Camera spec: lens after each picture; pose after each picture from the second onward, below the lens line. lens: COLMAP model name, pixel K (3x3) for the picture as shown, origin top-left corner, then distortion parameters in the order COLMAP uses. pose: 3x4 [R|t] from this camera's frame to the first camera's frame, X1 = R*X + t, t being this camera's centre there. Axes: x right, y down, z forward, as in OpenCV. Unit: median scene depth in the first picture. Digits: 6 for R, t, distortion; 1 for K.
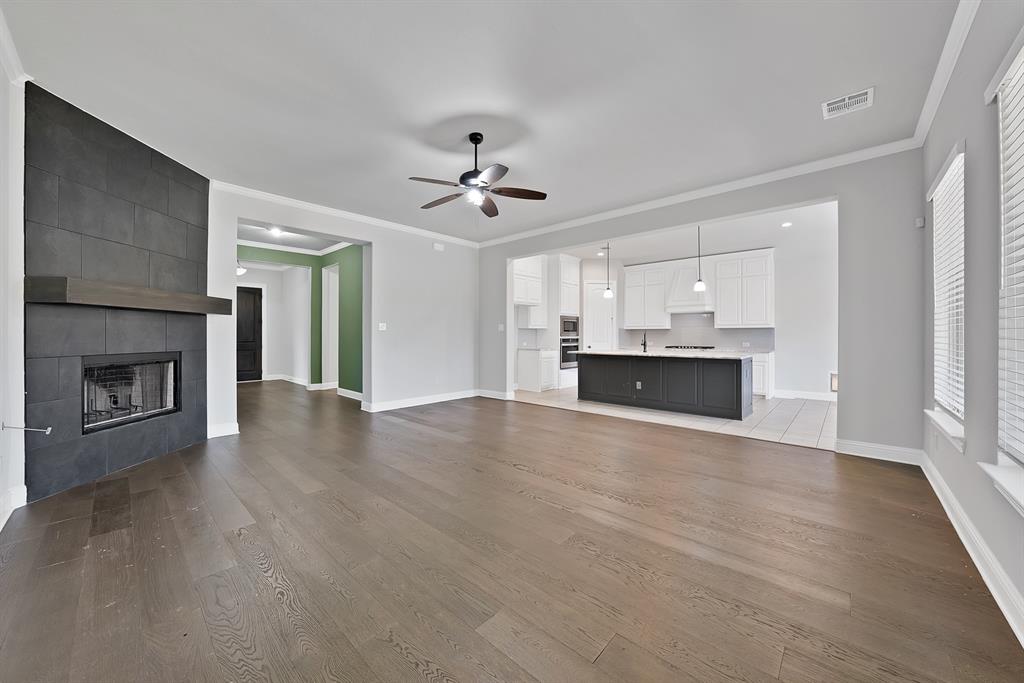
lens RADIAL K [[369.7, 0, 515.5], [0, 369.7, 337.6], [0, 0, 1]] dist [-0.001404, 0.000003]
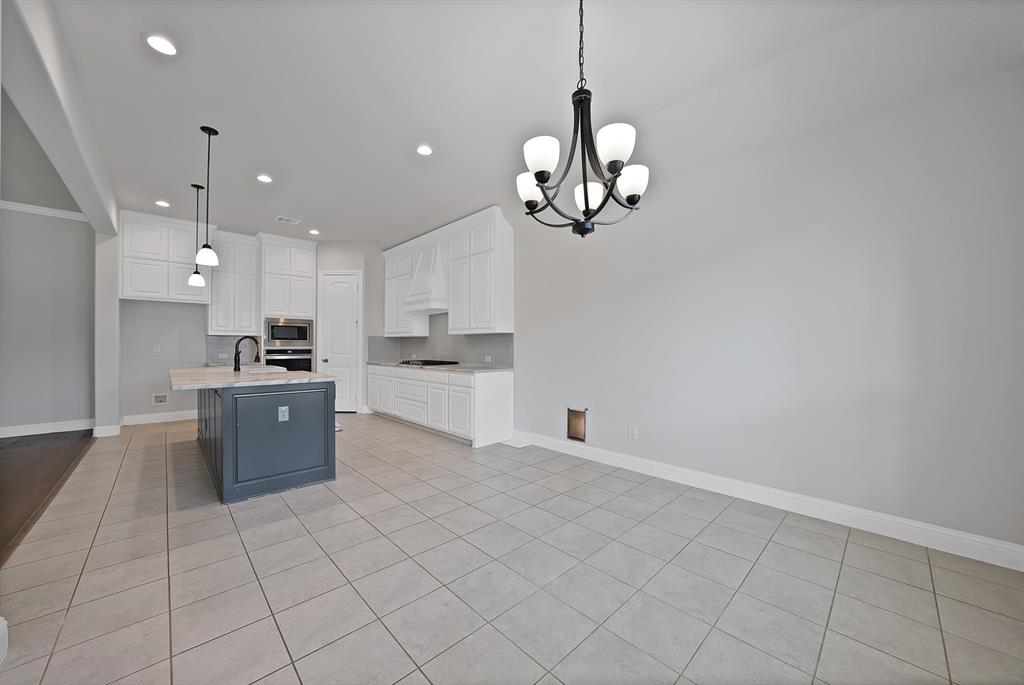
lens RADIAL K [[369.7, 0, 508.5], [0, 369.7, 344.1], [0, 0, 1]] dist [-0.001404, 0.000003]
pose [[0.995047, 0.003885, -0.099334, 0.672327], [-0.005481, 0.999860, -0.015793, 0.002319], [0.099258, 0.016260, 0.994929, 0.316601]]
